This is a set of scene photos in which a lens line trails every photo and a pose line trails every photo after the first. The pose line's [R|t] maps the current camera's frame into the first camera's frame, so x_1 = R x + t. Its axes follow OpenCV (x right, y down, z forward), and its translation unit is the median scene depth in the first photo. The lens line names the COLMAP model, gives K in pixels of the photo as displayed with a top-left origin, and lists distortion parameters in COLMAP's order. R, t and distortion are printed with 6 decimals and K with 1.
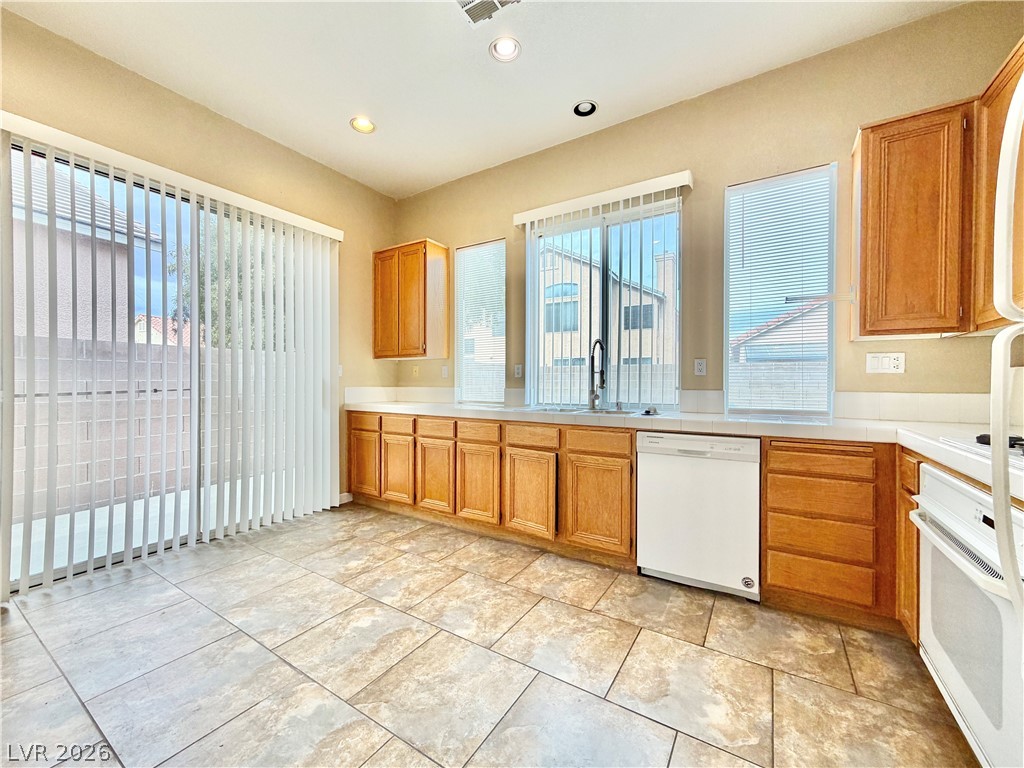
lens RADIAL K [[410.4, 0, 510.2], [0, 410.4, 383.3], [0, 0, 1]] dist [-0.001594, 0.000152]
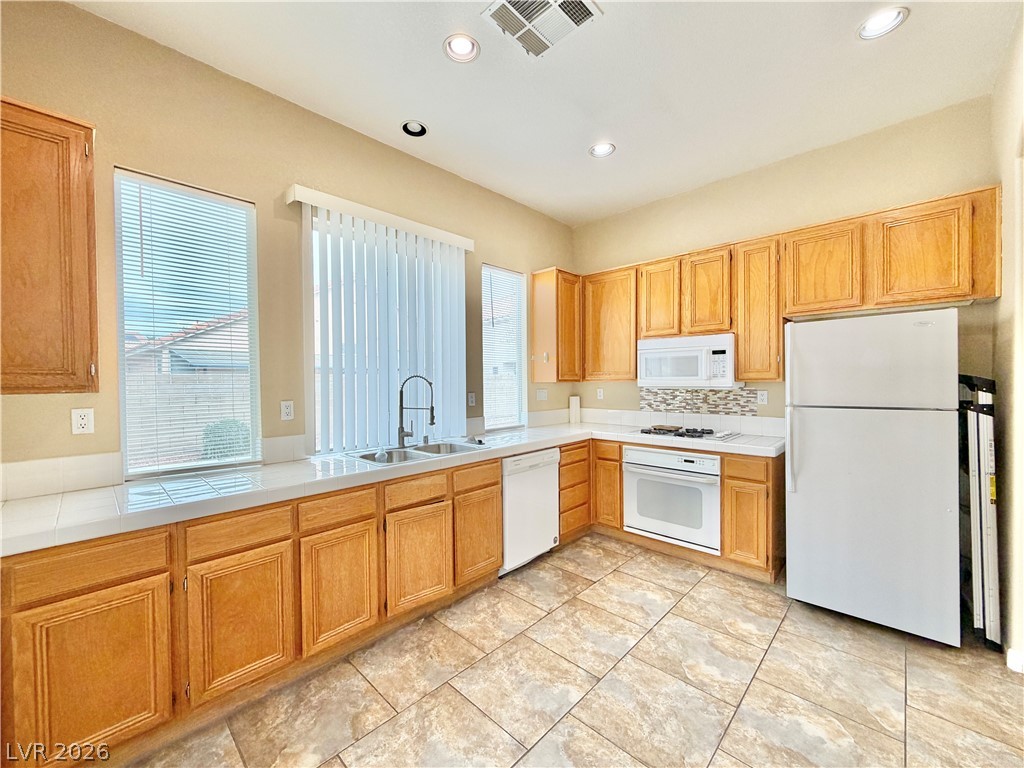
lens RADIAL K [[410.4, 0, 508.1], [0, 410.4, 380.0], [0, 0, 1]] dist [-0.001594, 0.000152]
pose [[0.198227, -0.008650, 0.980118, -0.896222], [0.008673, 0.999937, 0.007071, -0.127121], [-0.980118, 0.007099, 0.198290, 0.778308]]
